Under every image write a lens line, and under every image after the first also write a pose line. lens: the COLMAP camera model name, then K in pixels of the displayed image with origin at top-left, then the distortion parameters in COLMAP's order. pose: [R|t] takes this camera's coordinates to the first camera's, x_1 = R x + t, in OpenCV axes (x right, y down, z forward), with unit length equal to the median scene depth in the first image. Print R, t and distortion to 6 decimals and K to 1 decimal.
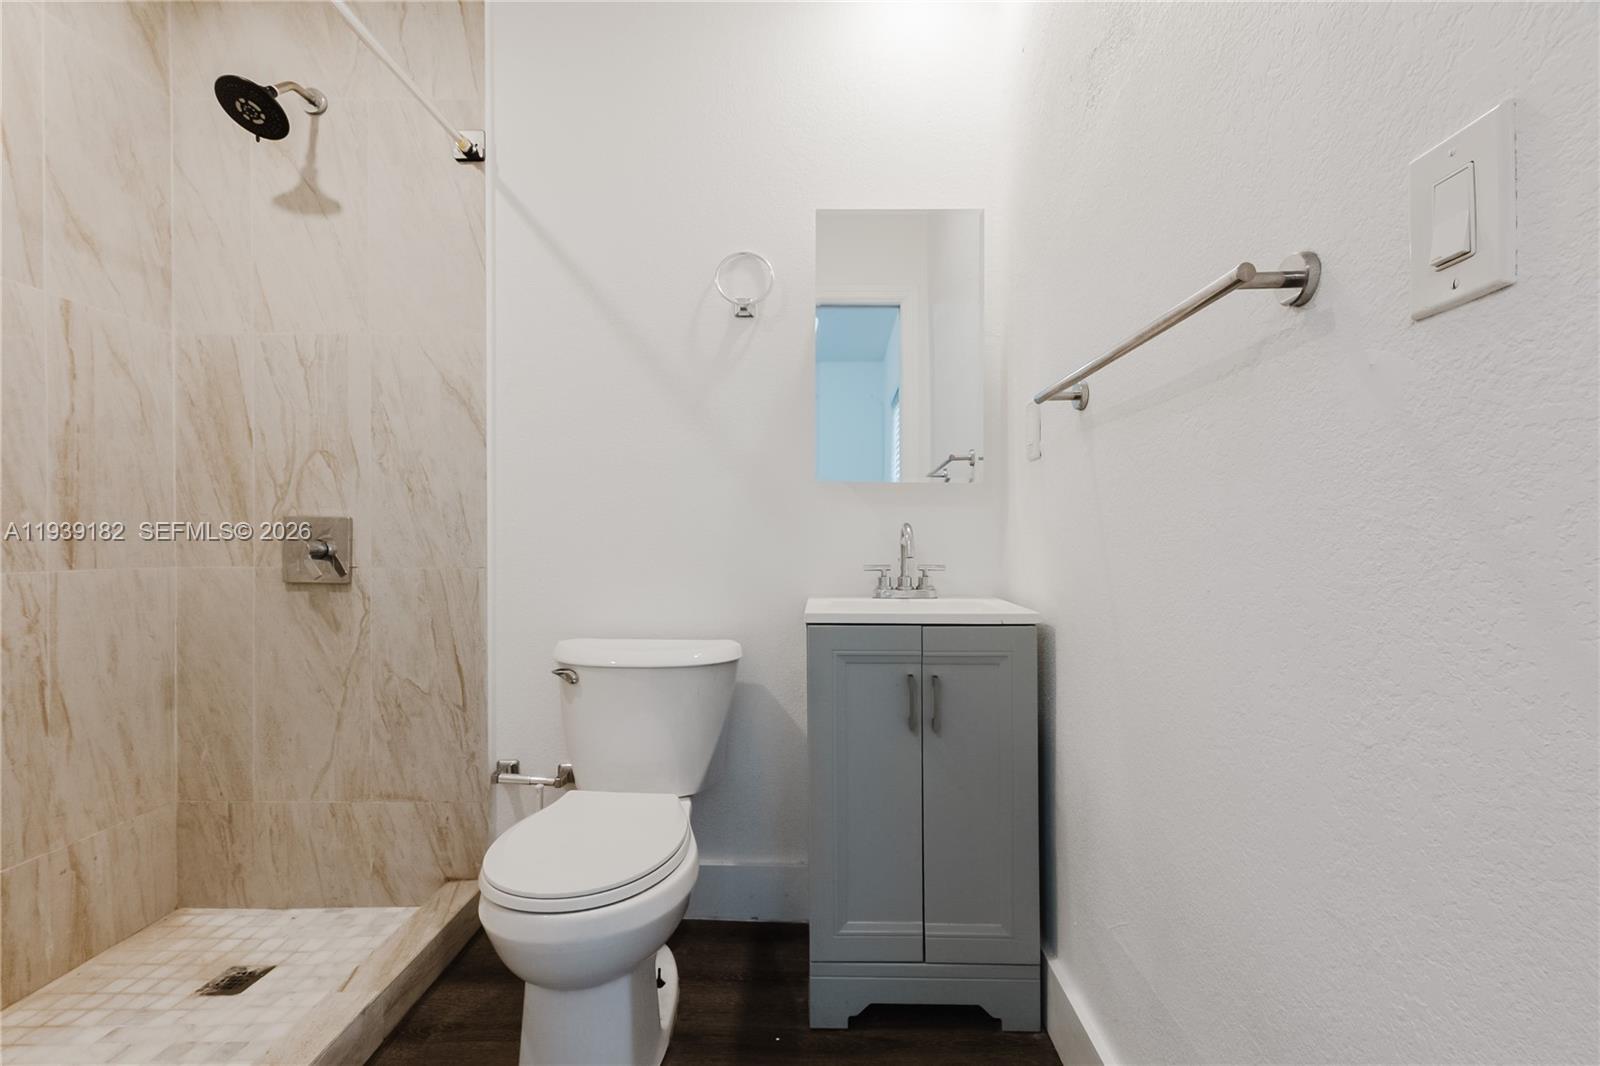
lens RADIAL K [[698.5, 0, 806.0], [0, 698.5, 560.1], [0, 0, 1]] dist [0.000899, 0.002631]
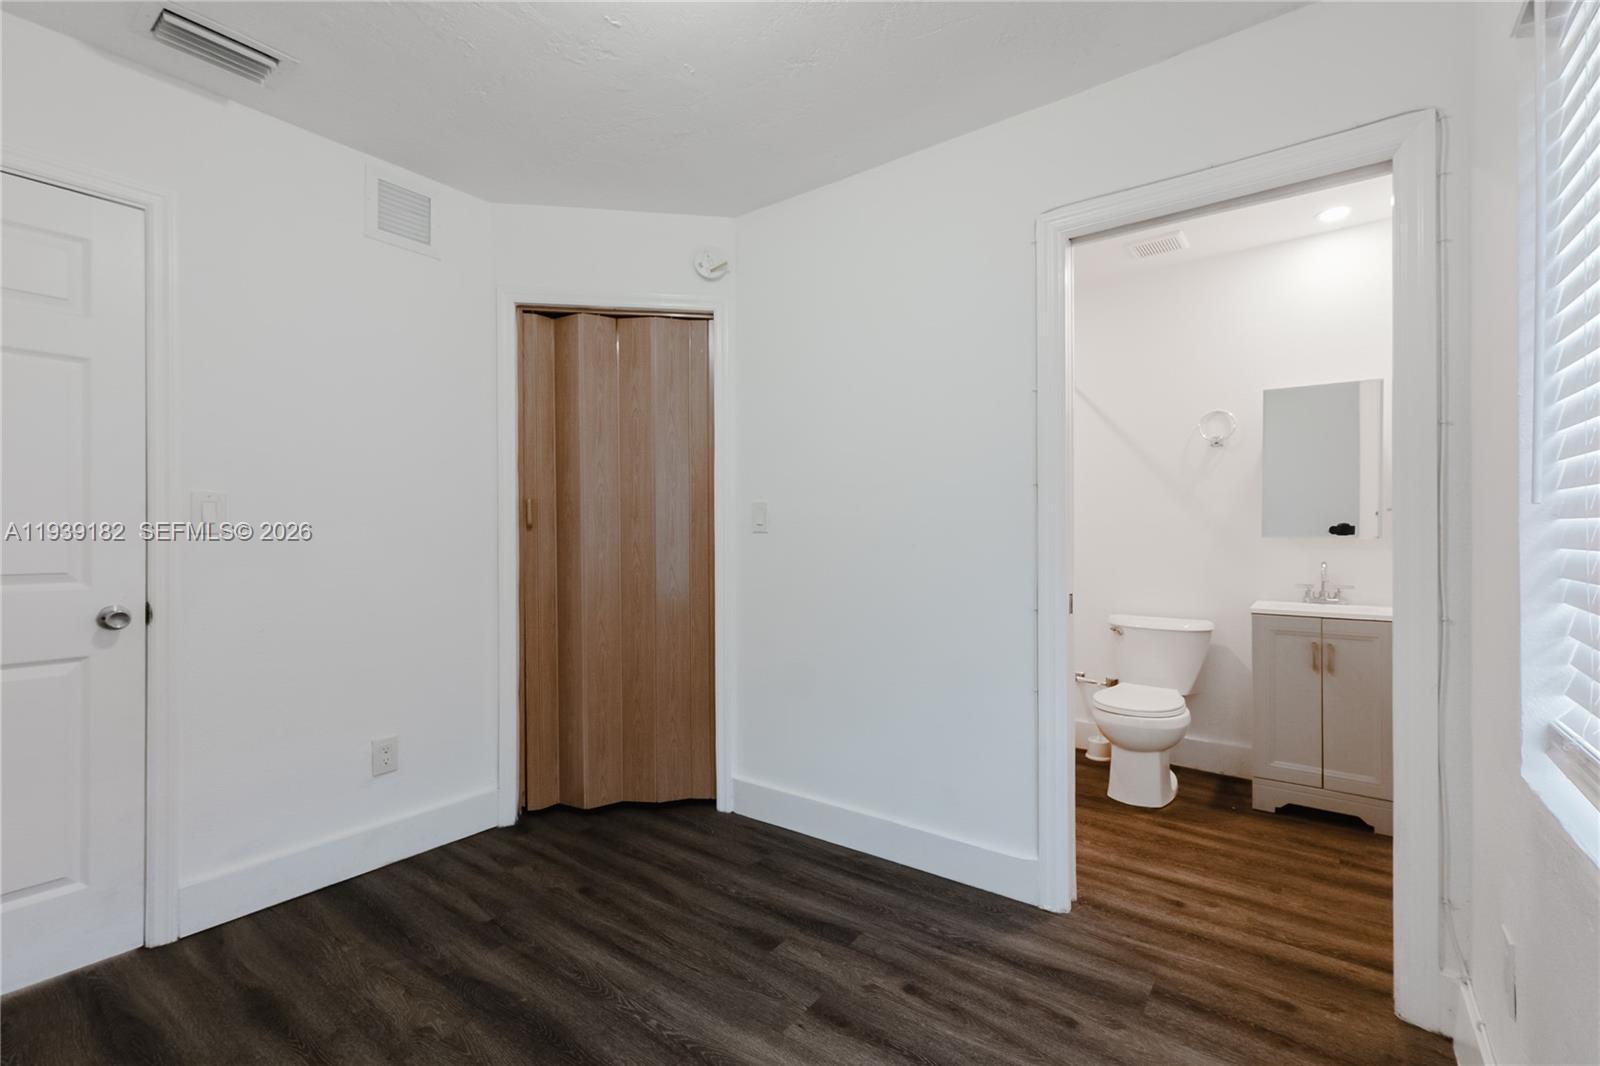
lens RADIAL K [[698.5, 0, 774.6], [0, 698.5, 539.2], [0, 0, 1]] dist [0.000899, 0.002631]
pose [[0.796052, 0.004077, -0.605215, 0.108960], [-0.009795, 0.999933, -0.006148, -0.085864], [0.605149, 0.010822, 0.796039, -1.271307]]
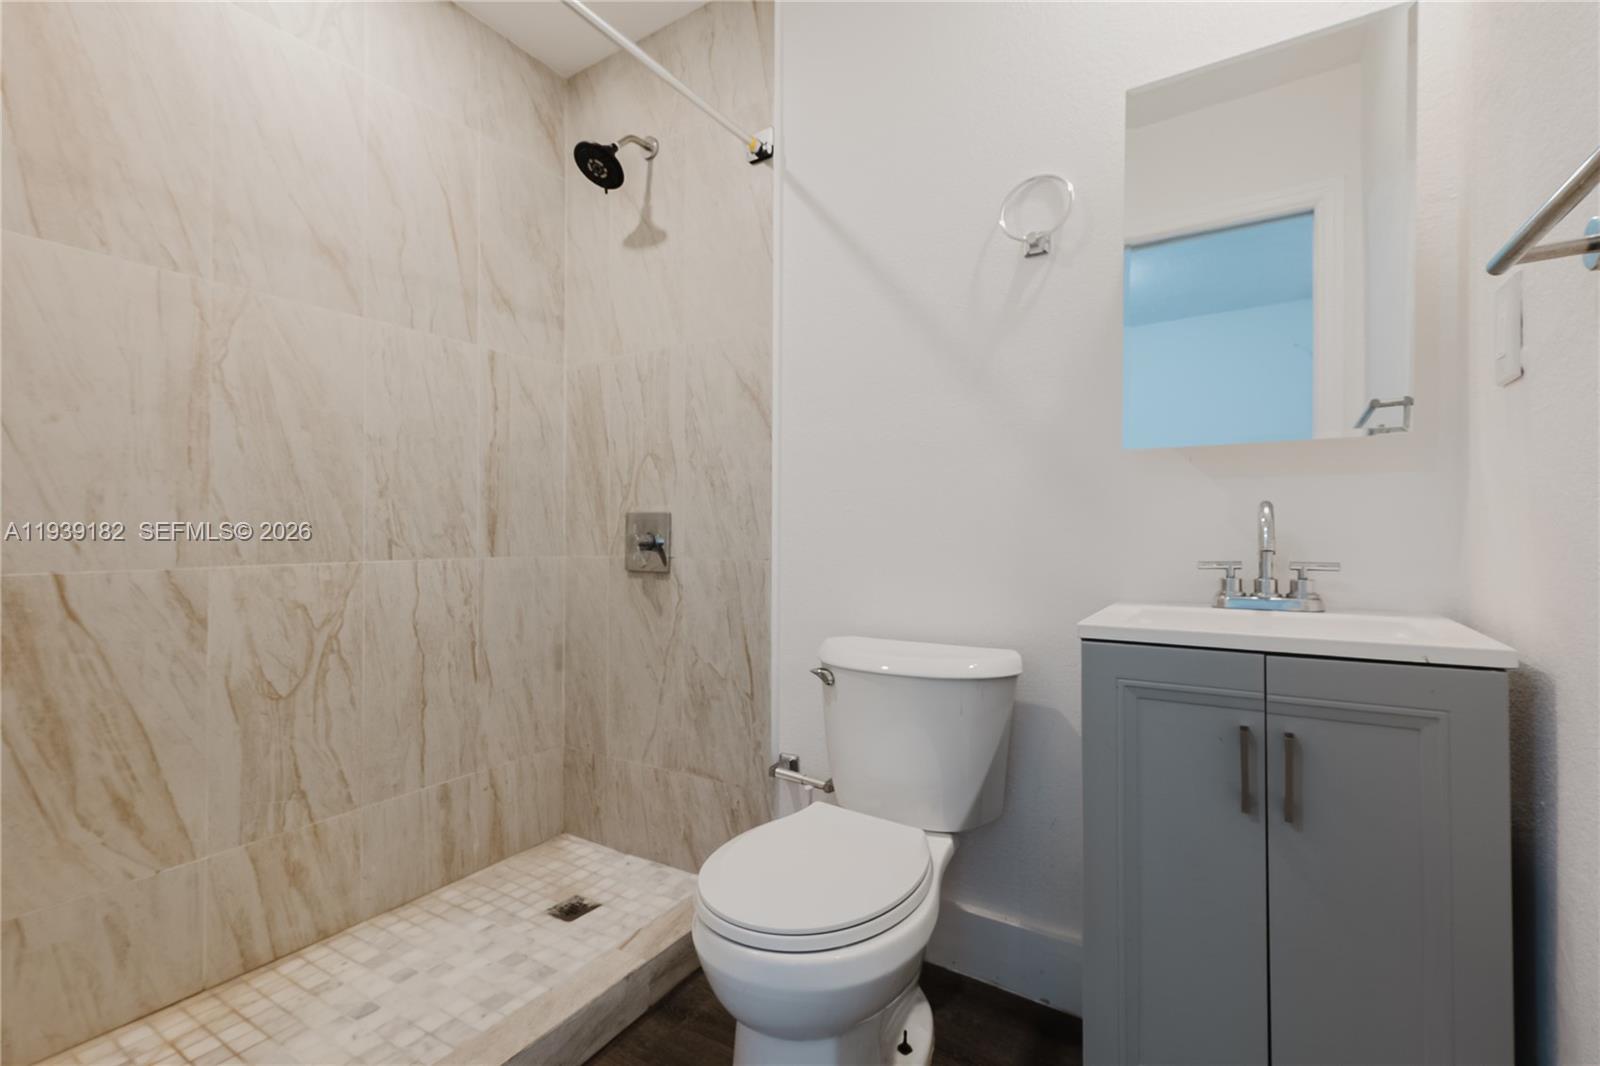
lens RADIAL K [[698.5, 0, 807.2], [0, 698.5, 548.5], [0, 0, 1]] dist [0.000899, 0.002631]
pose [[0.856186, 0.002968, -0.516660, 0.113813], [-0.007650, 0.999947, -0.006933, 0.002080], [0.516612, 0.009889, 0.856163, 0.180354]]
